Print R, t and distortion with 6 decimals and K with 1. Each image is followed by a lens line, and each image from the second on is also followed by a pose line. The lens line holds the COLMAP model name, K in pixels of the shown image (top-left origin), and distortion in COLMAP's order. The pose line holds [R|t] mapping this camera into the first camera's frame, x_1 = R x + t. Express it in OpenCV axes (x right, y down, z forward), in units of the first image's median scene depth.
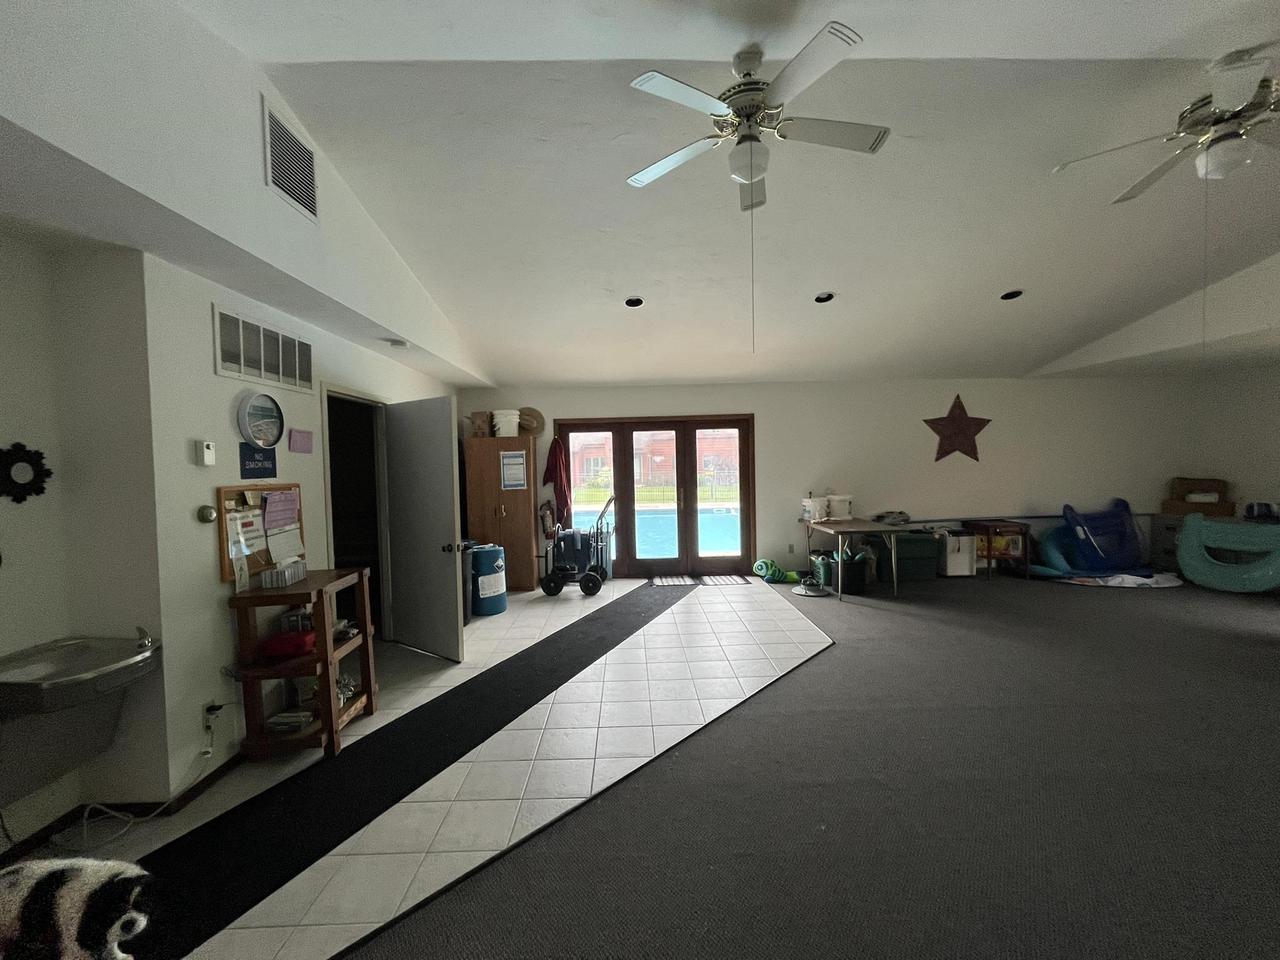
lens RADIAL K [[515.4, 0, 637.6], [0, 515.4, 481.6], [0, 0, 1]] dist [-0.001438, -0.000359]
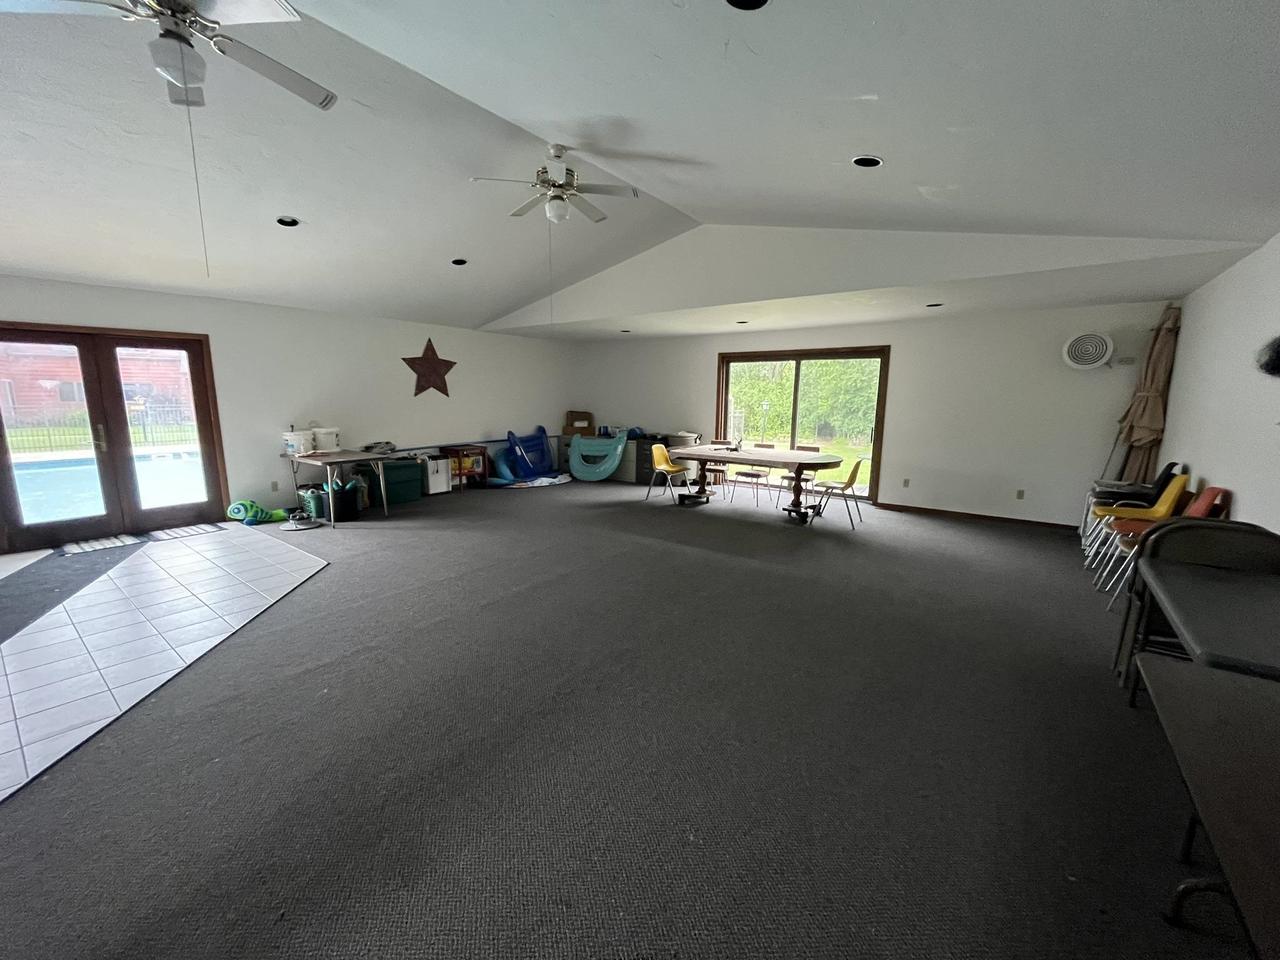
lens RADIAL K [[515.4, 0, 637.6], [0, 515.4, 481.6], [0, 0, 1]] dist [-0.001438, -0.000359]
pose [[0.614921, -0.105978, 0.781435, -0.030162], [0.009665, 0.991867, 0.126911, 0.008752], [-0.788530, -0.070487, 0.610944, -0.103021]]
